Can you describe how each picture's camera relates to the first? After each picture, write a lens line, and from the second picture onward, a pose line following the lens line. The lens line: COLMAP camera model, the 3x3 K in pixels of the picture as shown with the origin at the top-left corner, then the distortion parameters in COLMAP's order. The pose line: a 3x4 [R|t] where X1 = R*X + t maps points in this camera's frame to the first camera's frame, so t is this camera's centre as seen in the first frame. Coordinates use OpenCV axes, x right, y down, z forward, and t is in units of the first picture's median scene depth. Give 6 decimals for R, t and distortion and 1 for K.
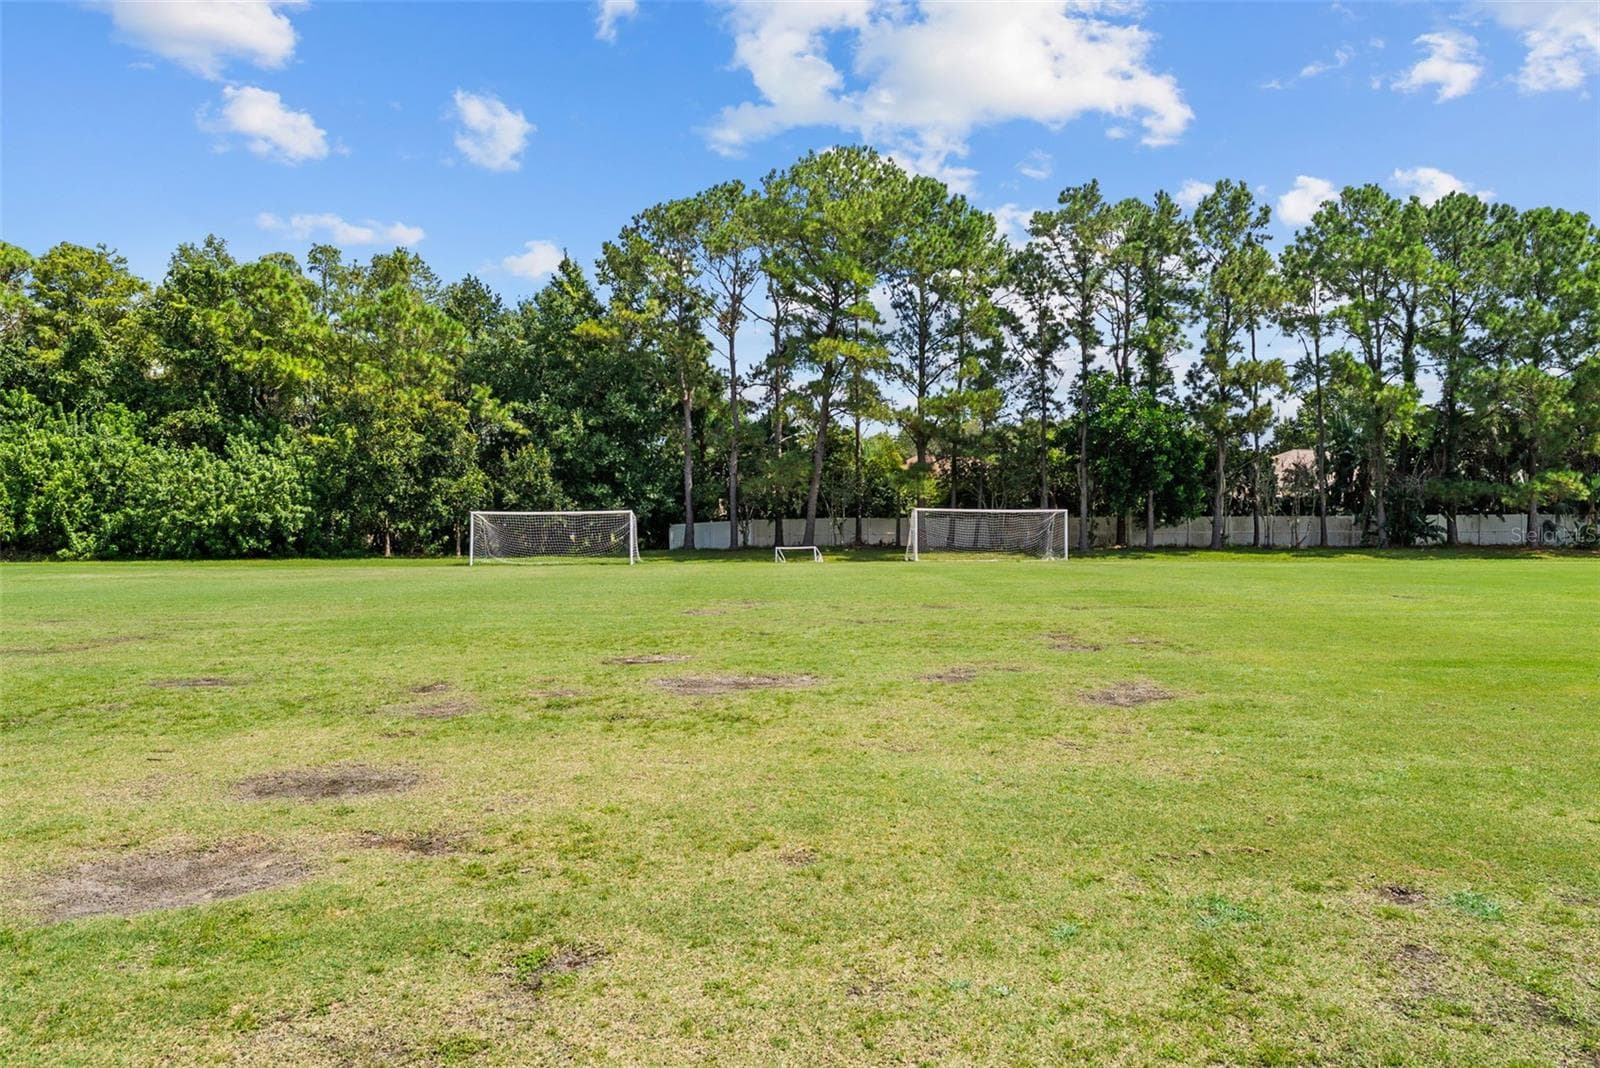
lens RADIAL K [[722.2, 0, 800.0], [0, 722.2, 534.0], [0, 0, 1]] dist [-0.001437, -0.000255]
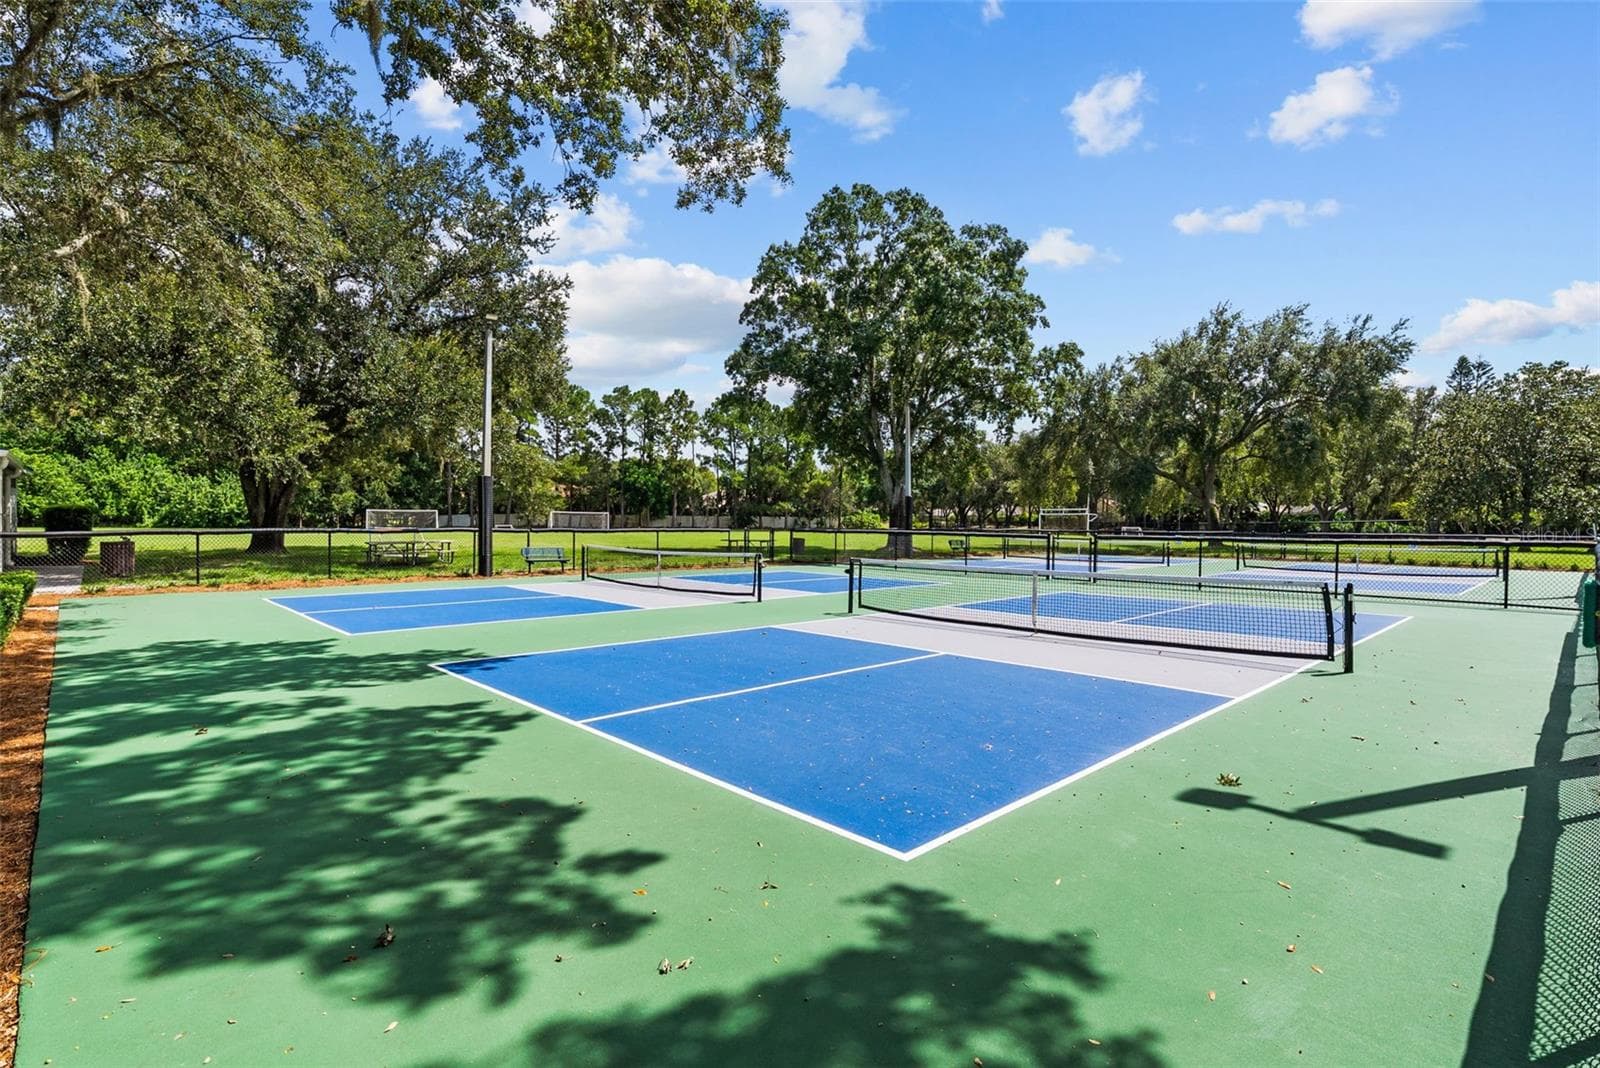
lens RADIAL K [[722.2, 0, 800.0], [0, 722.2, 534.0], [0, 0, 1]] dist [-0.001437, -0.000255]
pose [[0.914119, 0.006190, 0.405399, -0.070053], [-0.010121, 0.999920, 0.007553, 0.016705], [-0.405320, -0.011008, 0.914109, -1.590042]]
